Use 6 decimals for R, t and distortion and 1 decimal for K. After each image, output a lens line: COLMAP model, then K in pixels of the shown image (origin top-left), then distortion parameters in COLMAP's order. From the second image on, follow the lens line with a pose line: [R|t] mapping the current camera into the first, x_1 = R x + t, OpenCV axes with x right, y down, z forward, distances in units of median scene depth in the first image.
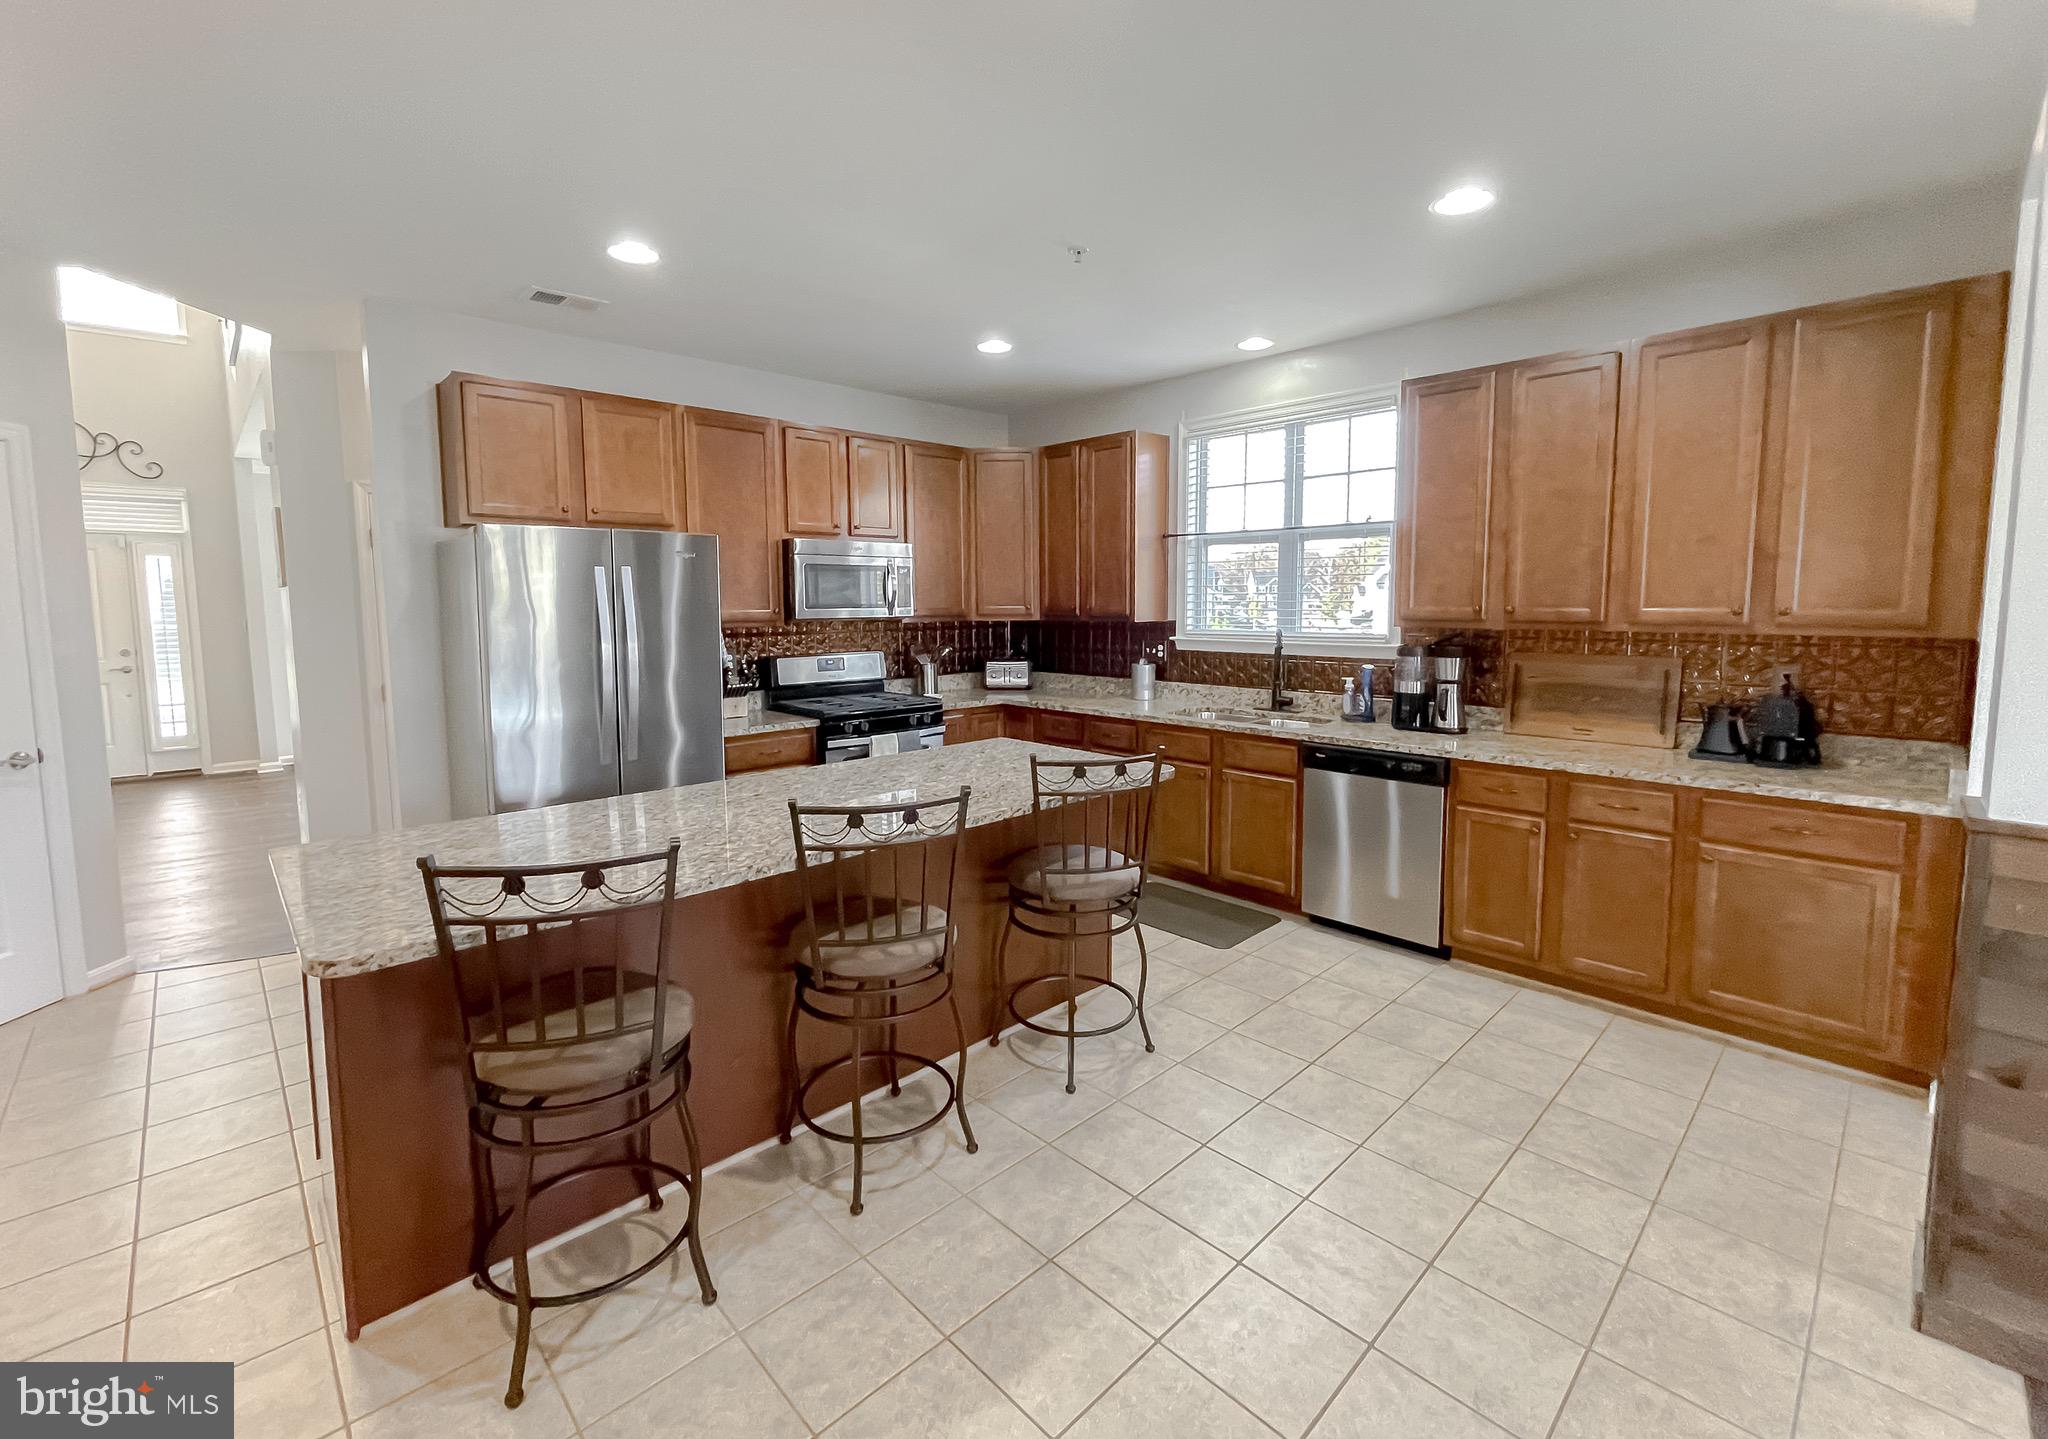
lens RADIAL K [[870.8, 0, 1028.0], [0, 870.8, 683.1], [0, 0, 1]] dist [0.000450, 0.001833]
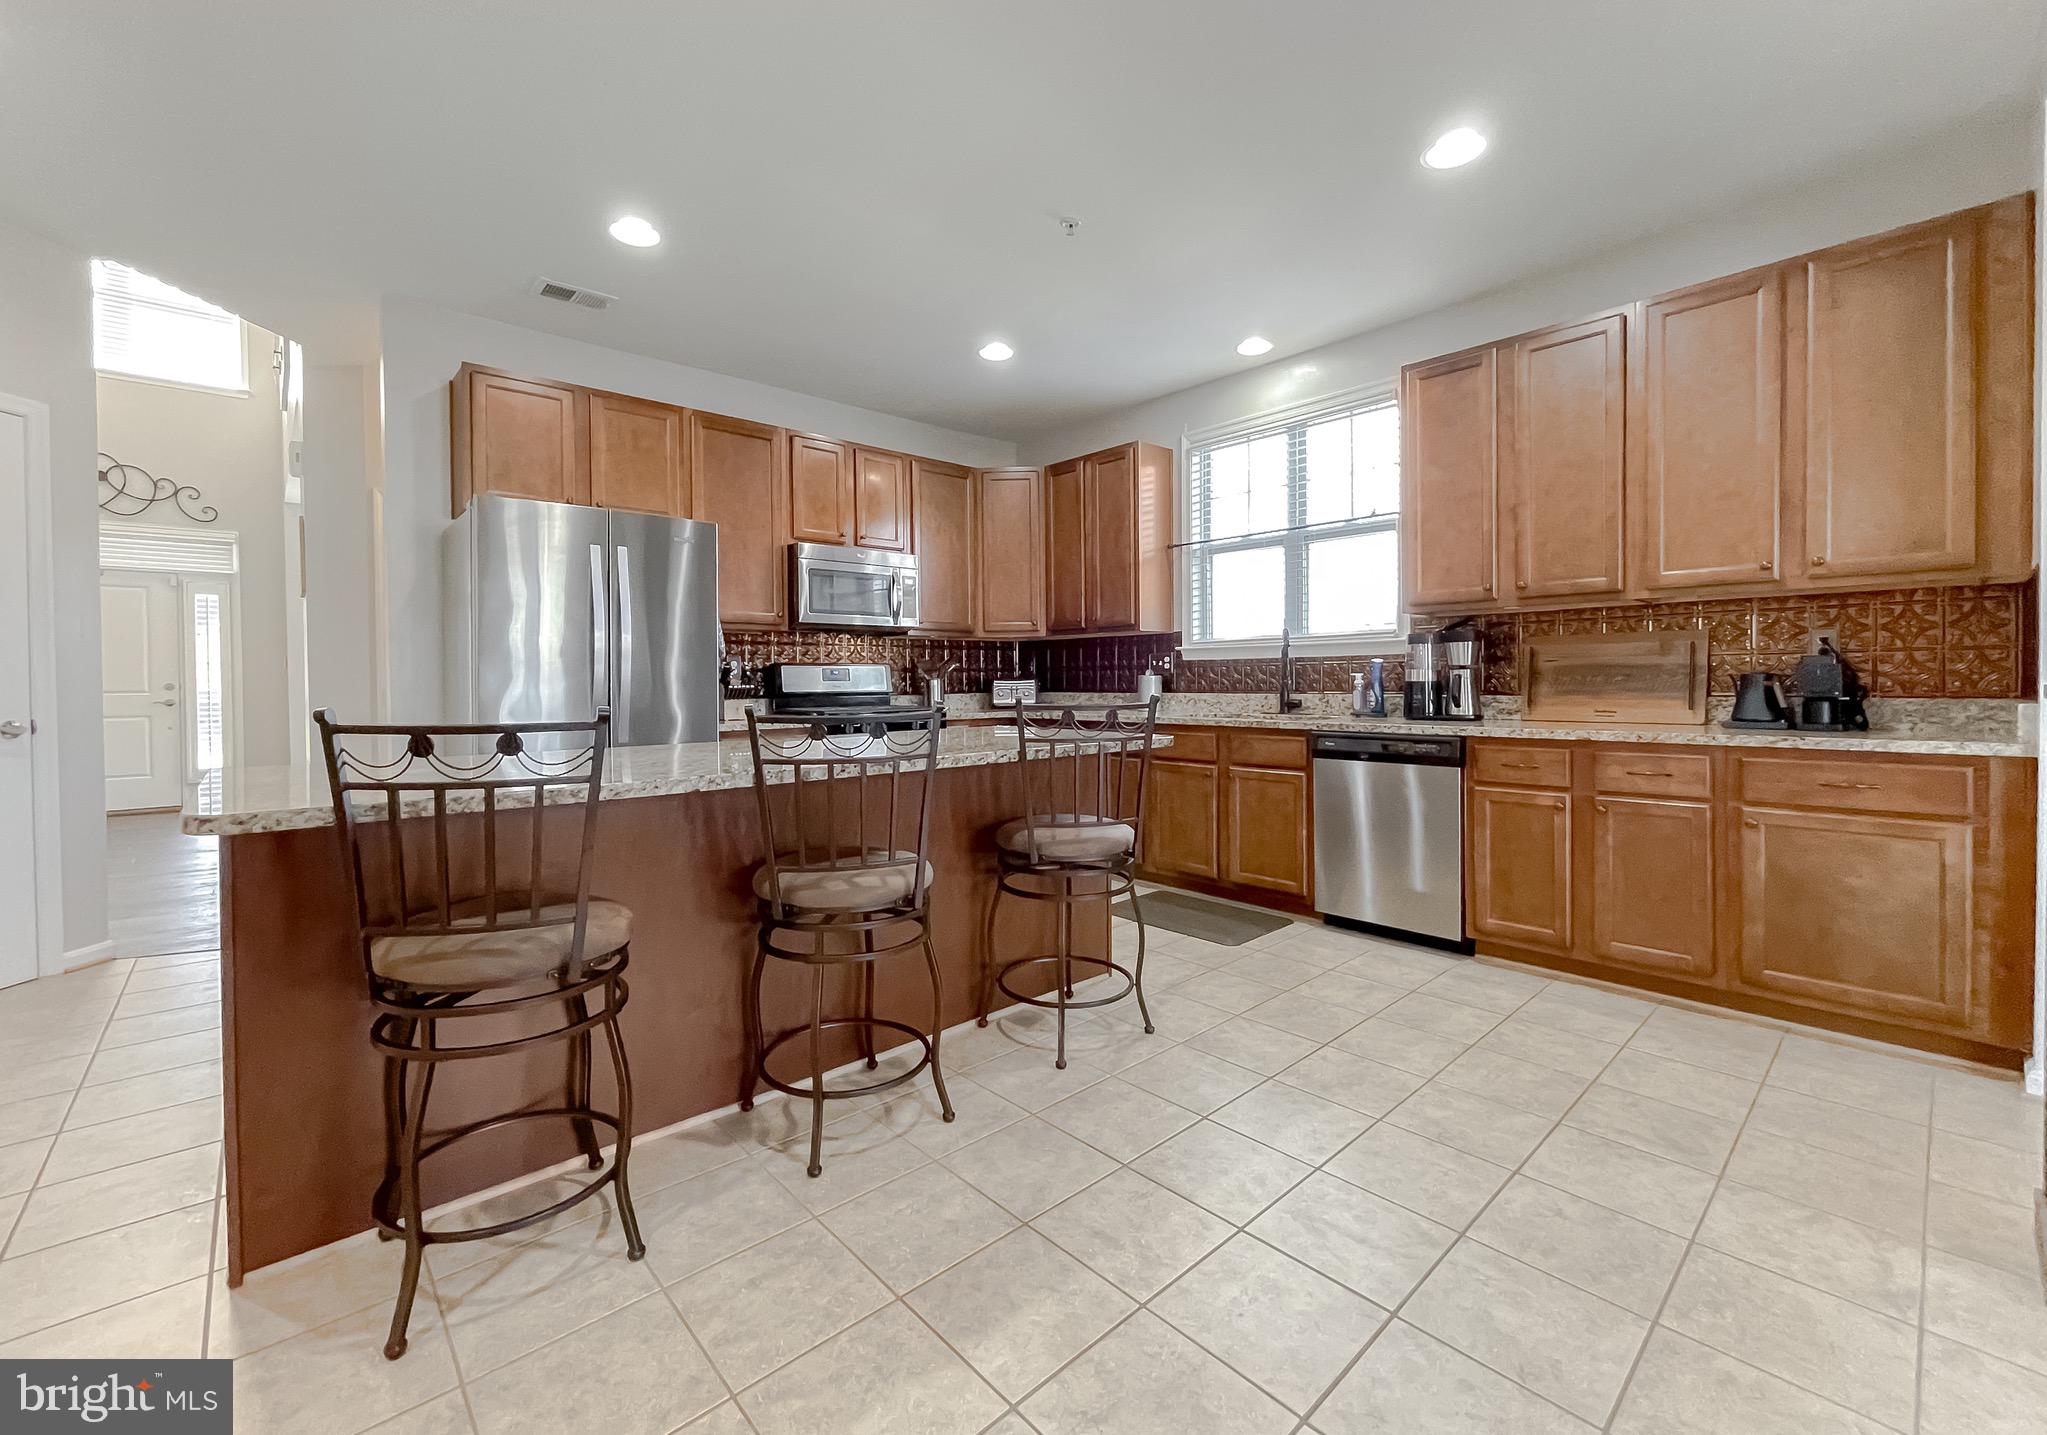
lens RADIAL K [[839.0, 0, 1028.5], [0, 839.0, 701.3], [0, 0, 1]] dist [0.004143, -0.000982]
pose [[0.999556, -0.003685, -0.029584, 0.041953], [0.001432, 0.997120, -0.075833, 0.148779], [0.029778, 0.075757, 0.996682, 0.082767]]
